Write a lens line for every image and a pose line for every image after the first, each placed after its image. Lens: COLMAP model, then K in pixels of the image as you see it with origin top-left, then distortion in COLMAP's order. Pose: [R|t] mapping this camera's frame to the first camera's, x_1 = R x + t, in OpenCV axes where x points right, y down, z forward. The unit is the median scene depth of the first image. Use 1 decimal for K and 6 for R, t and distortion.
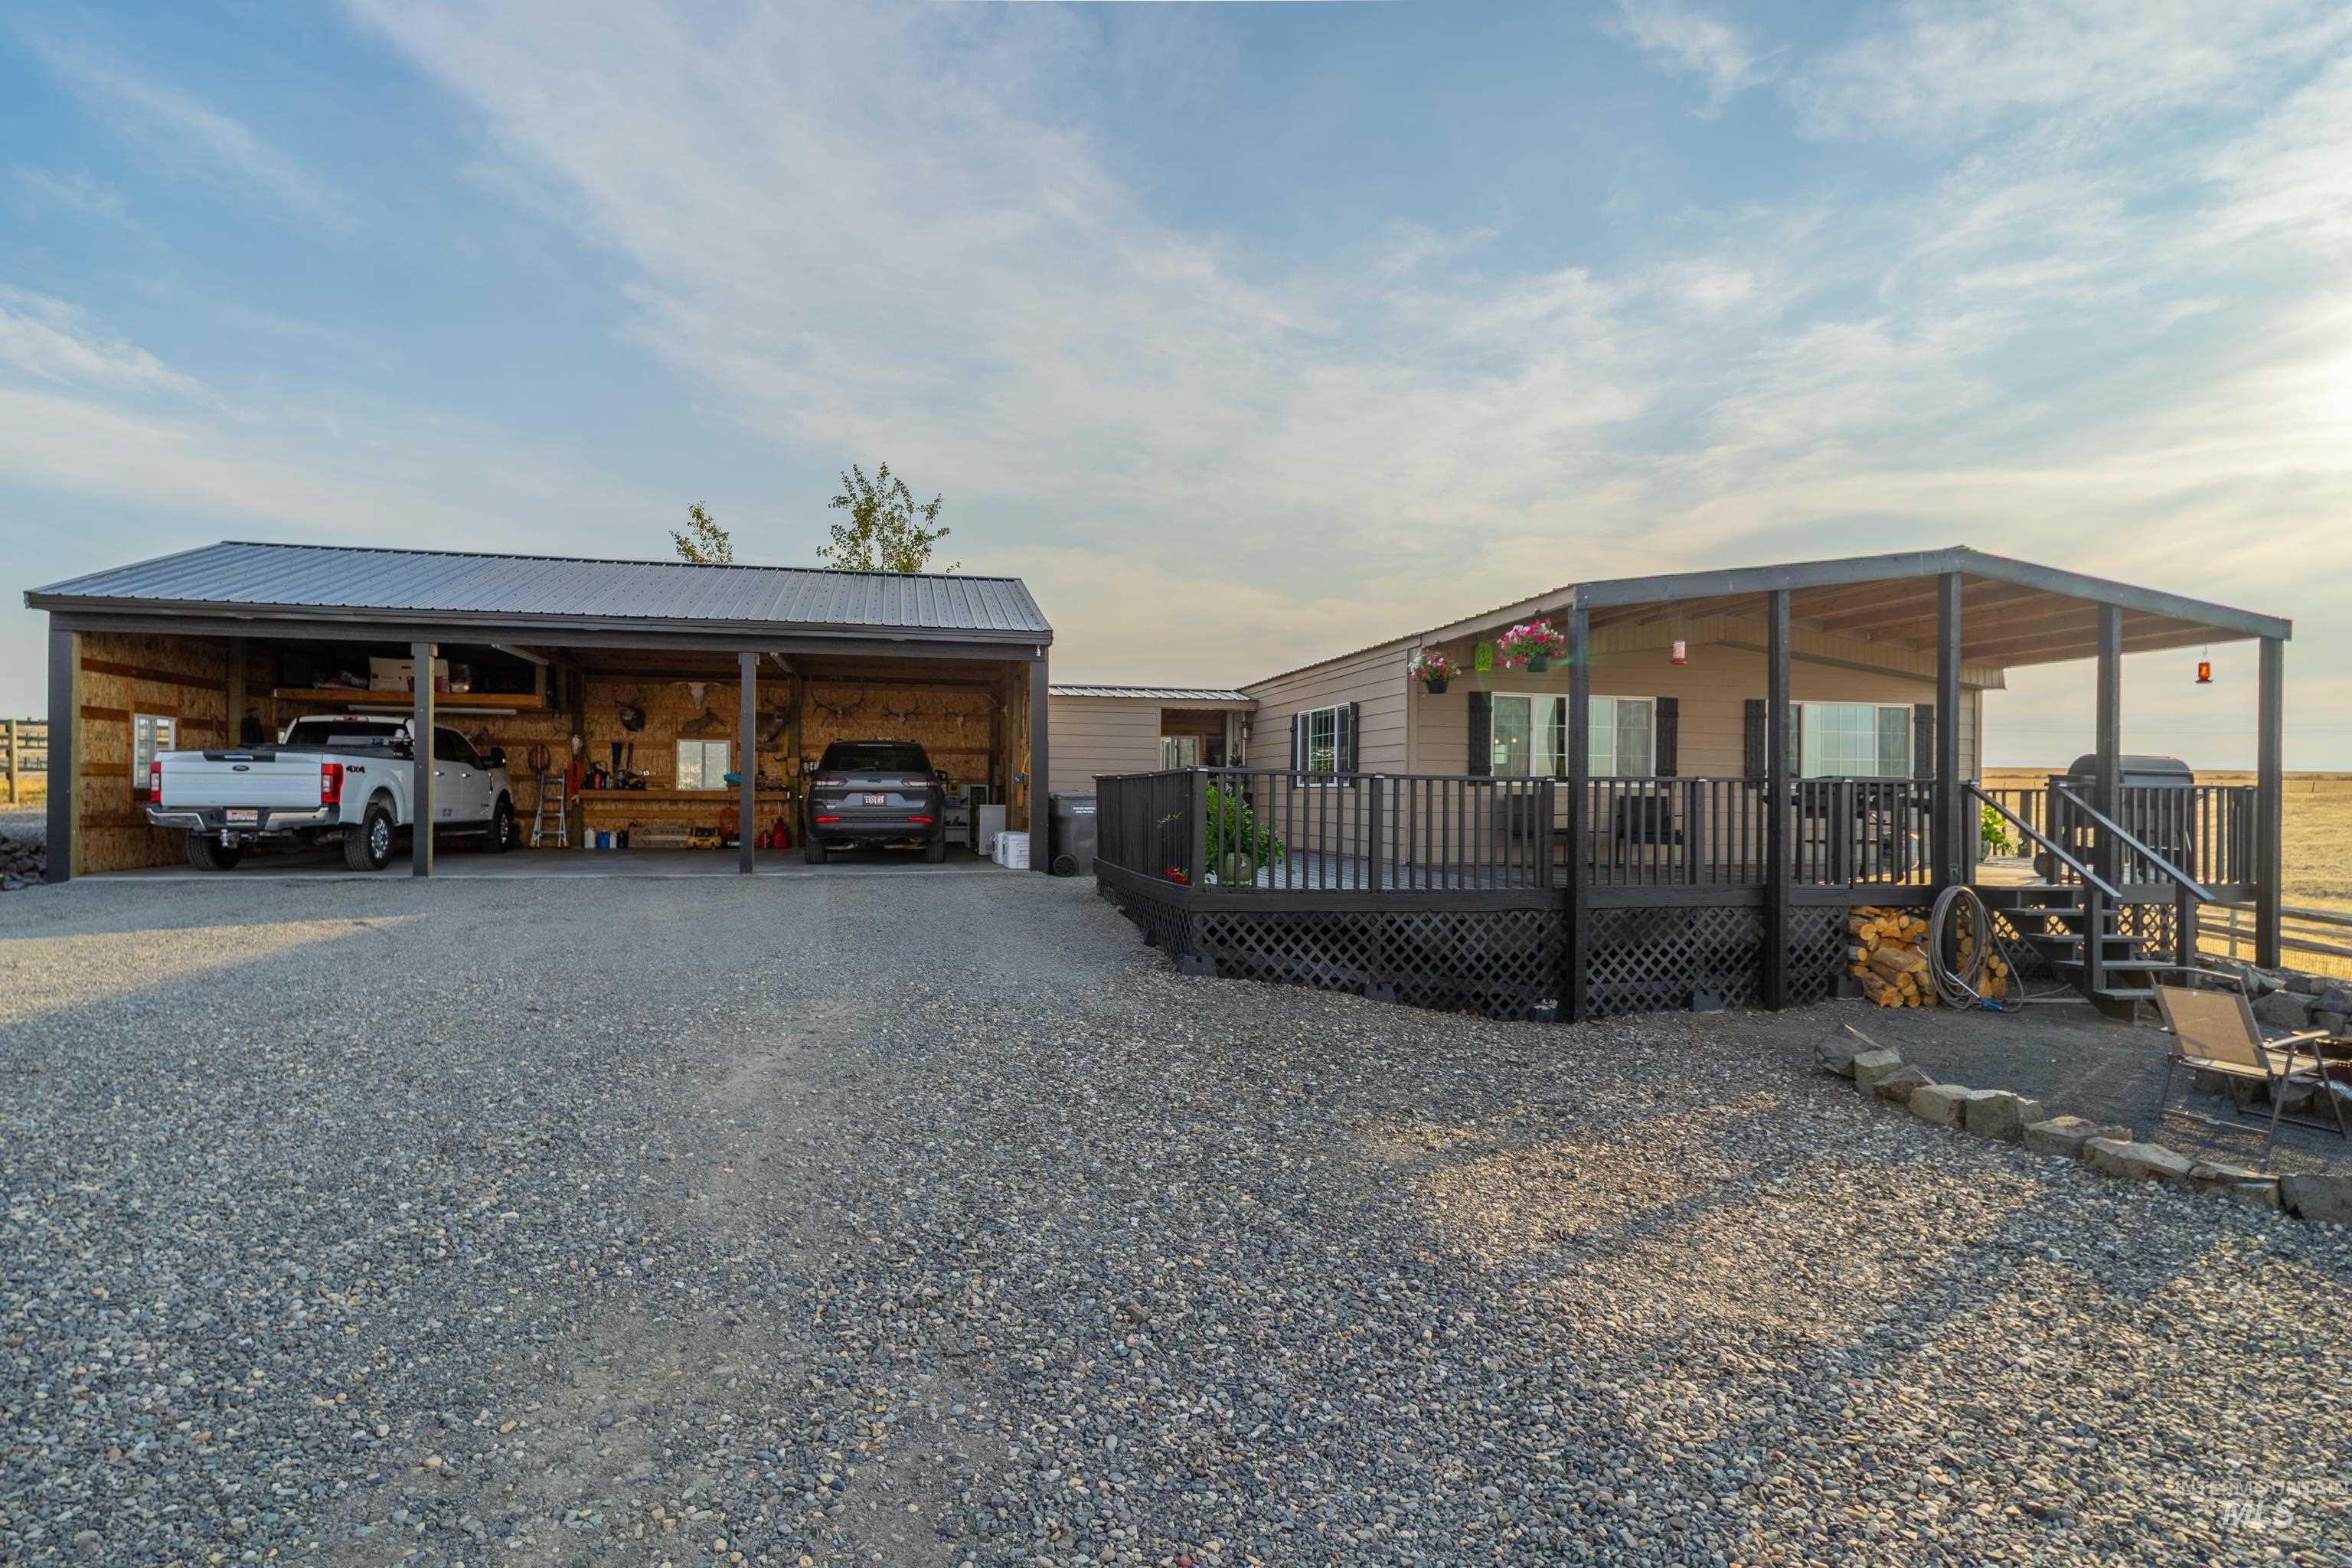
lens RADIAL K [[1207.9, 0, 1180.6], [0, 1207.9, 801.7], [0, 0, 1]] dist [0.004073, -0.002832]
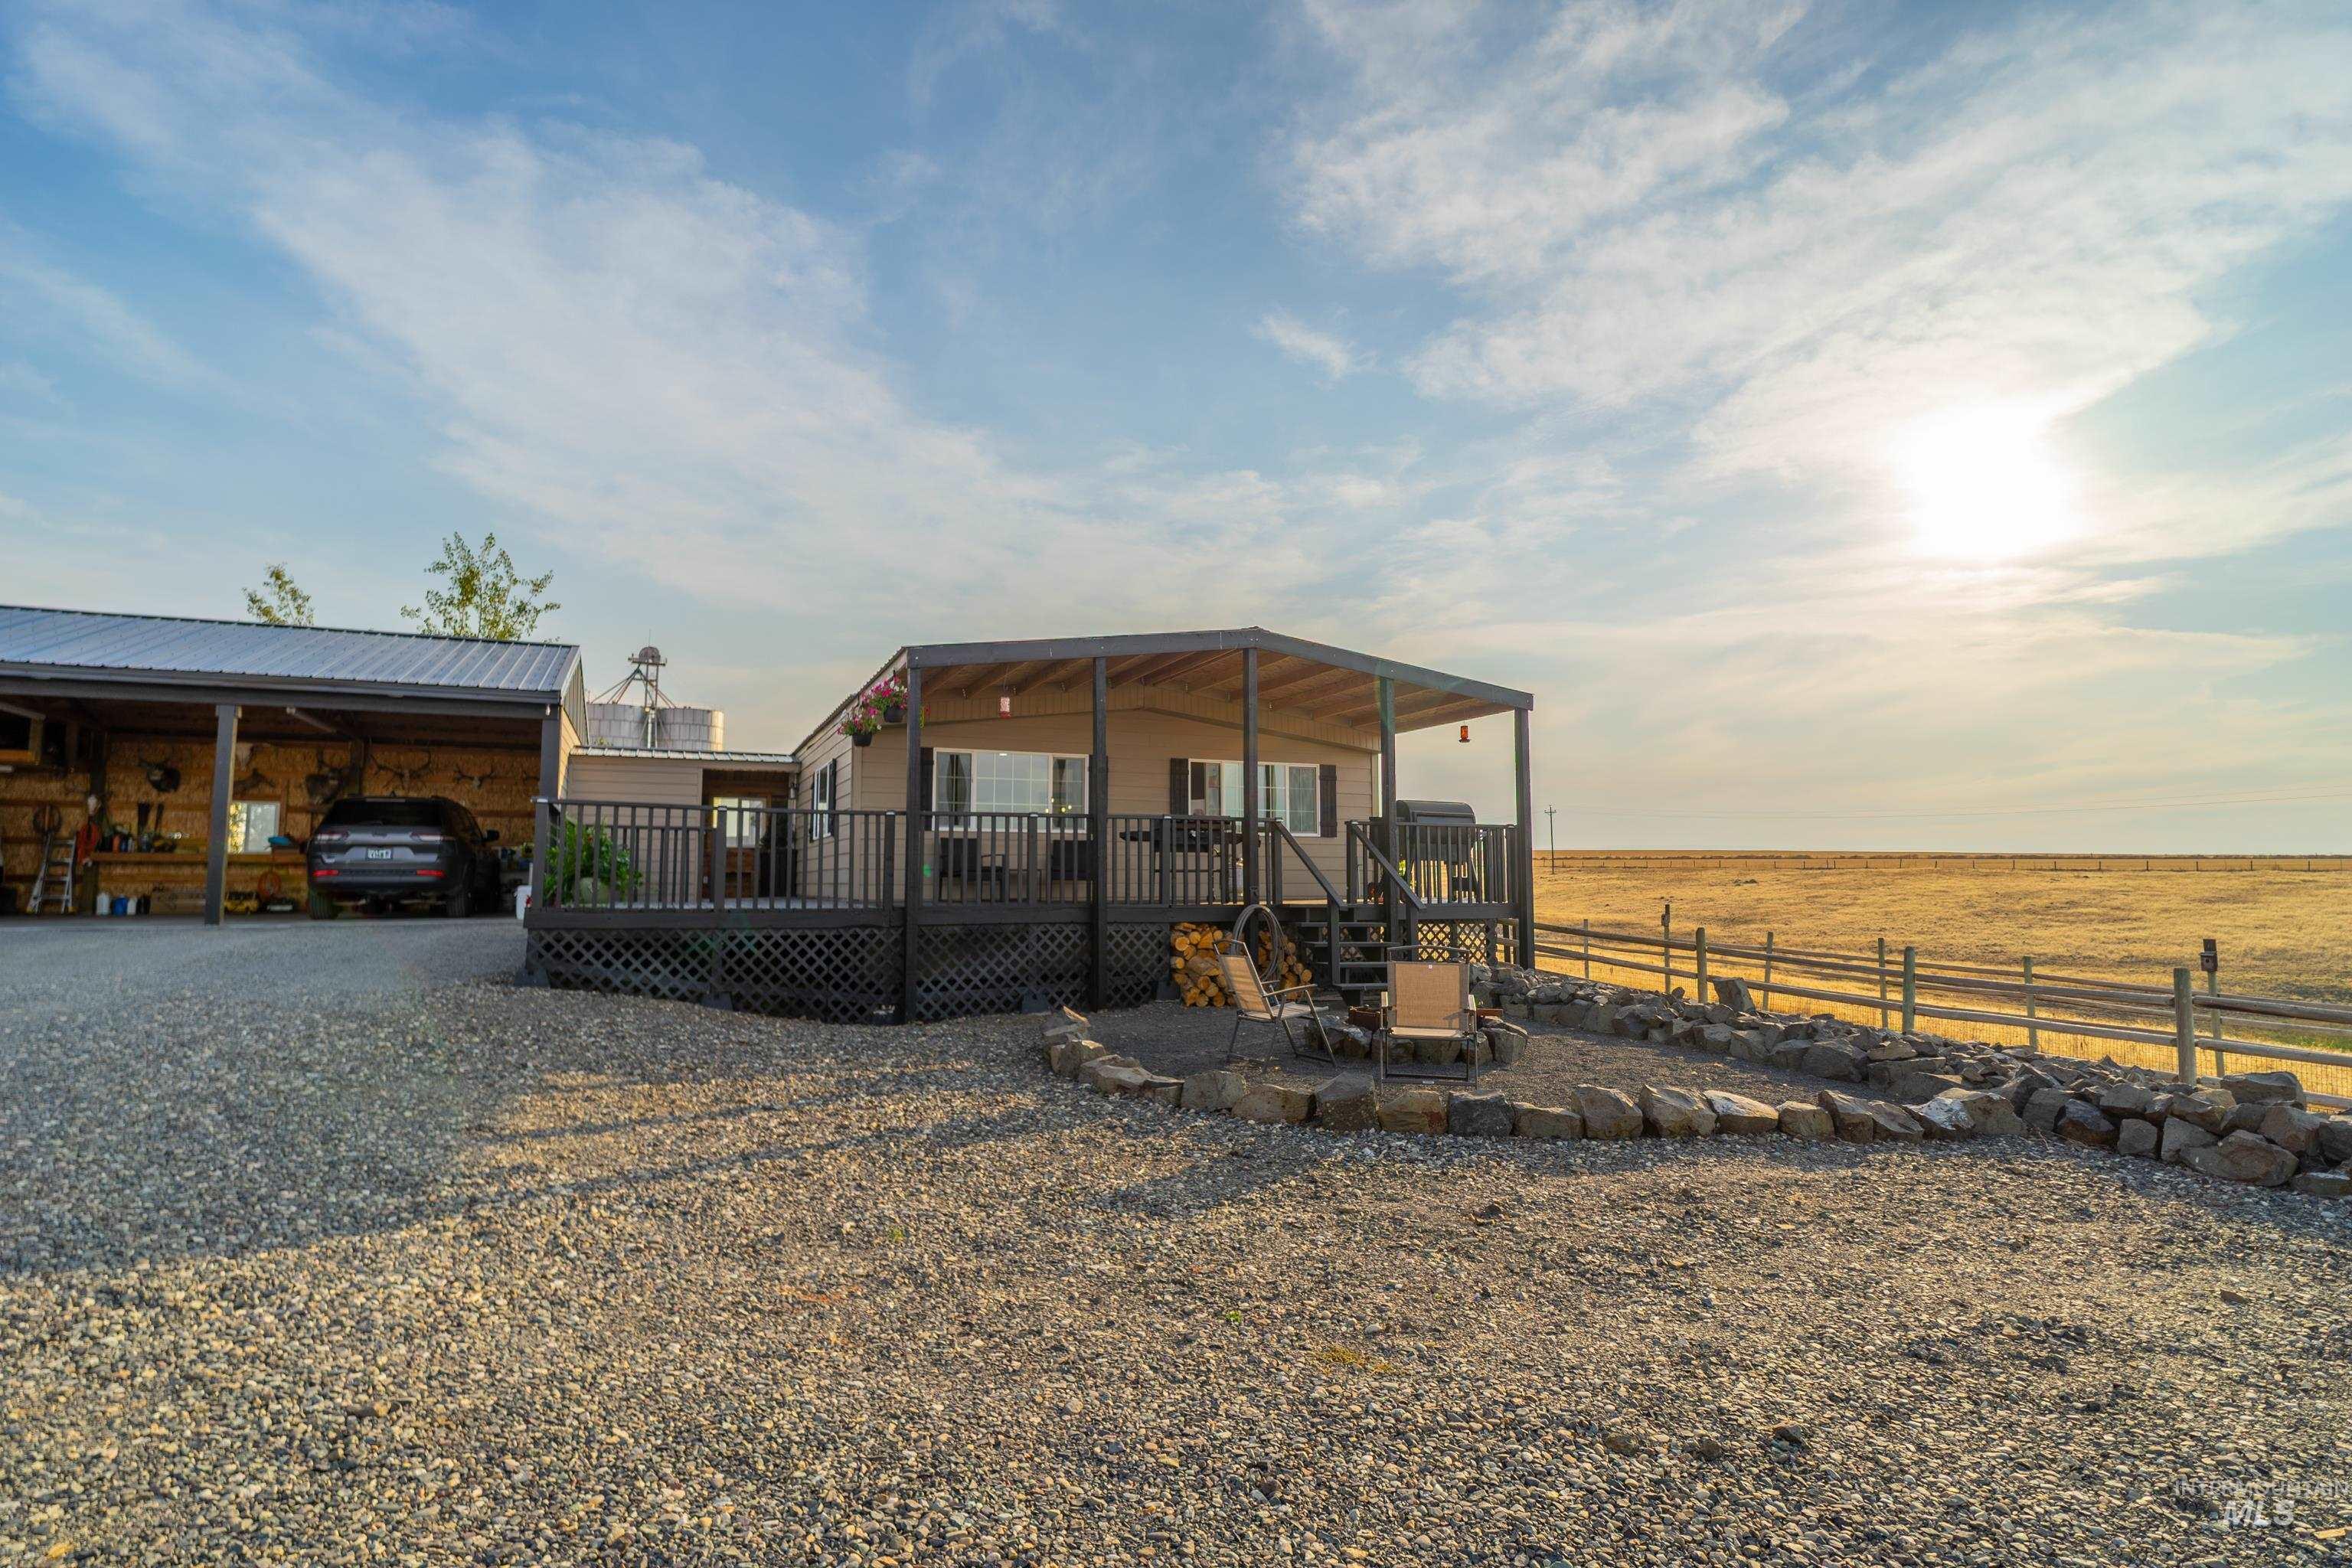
lens RADIAL K [[1207.9, 0, 1184.5], [0, 1207.9, 772.5], [0, 0, 1]] dist [0.004073, -0.002832]
pose [[0.984065, 0.007131, 0.177668, 0.323594], [0.009919, 0.995438, -0.094893, 0.047497], [-0.177534, 0.095143, 0.979505, -0.166229]]
